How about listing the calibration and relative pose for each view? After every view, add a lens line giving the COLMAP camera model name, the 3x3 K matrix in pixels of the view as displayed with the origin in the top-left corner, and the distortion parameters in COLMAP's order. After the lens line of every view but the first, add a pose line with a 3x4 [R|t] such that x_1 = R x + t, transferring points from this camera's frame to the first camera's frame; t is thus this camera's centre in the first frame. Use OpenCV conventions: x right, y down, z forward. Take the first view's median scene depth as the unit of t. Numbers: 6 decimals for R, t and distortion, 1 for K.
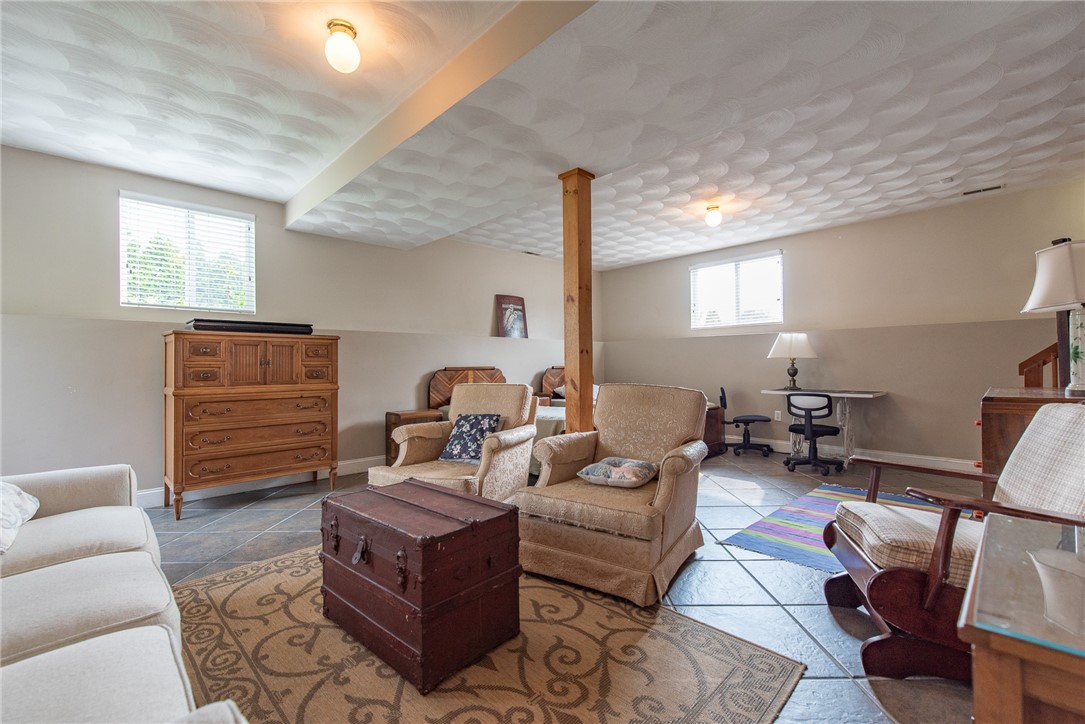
lens RADIAL K [[466.1, 0, 550.2], [0, 466.1, 363.5], [0, 0, 1]] dist [0.003837, 0.000037]
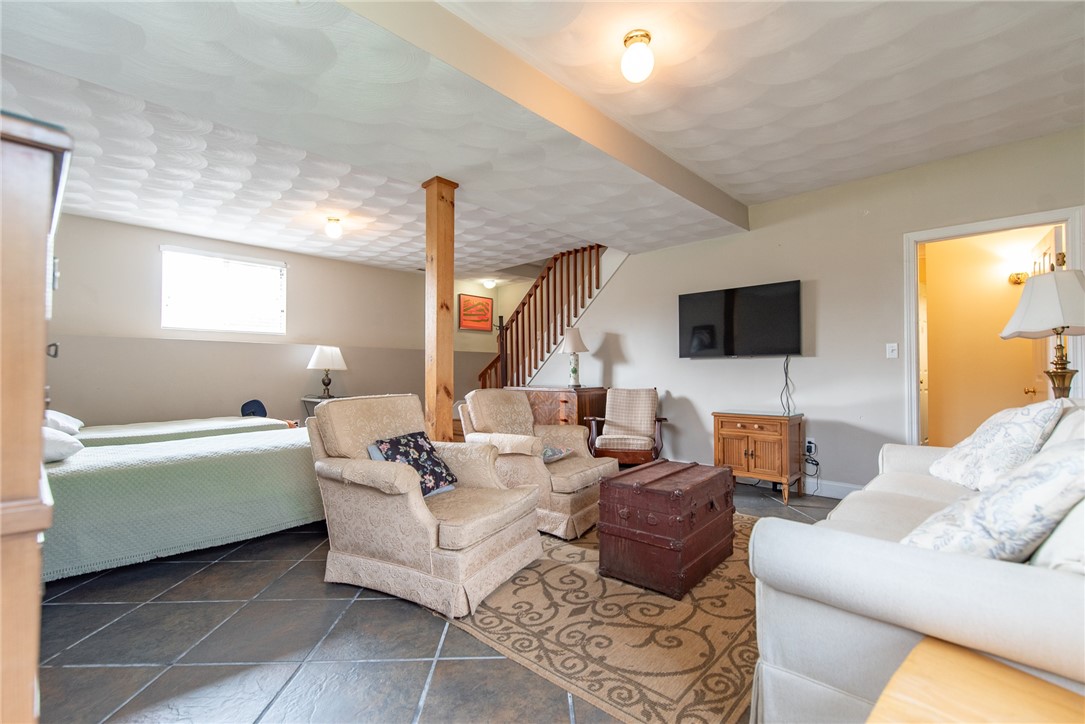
lens RADIAL K [[466.1, 0, 550.2], [0, 466.1, 363.5], [0, 0, 1]] dist [0.003837, 0.000037]
pose [[-0.030126, 0.034240, 0.998959, -1.372134], [0.000729, 0.999414, -0.034234, 0.030643], [-0.999546, -0.000303, -0.030133, 1.168751]]
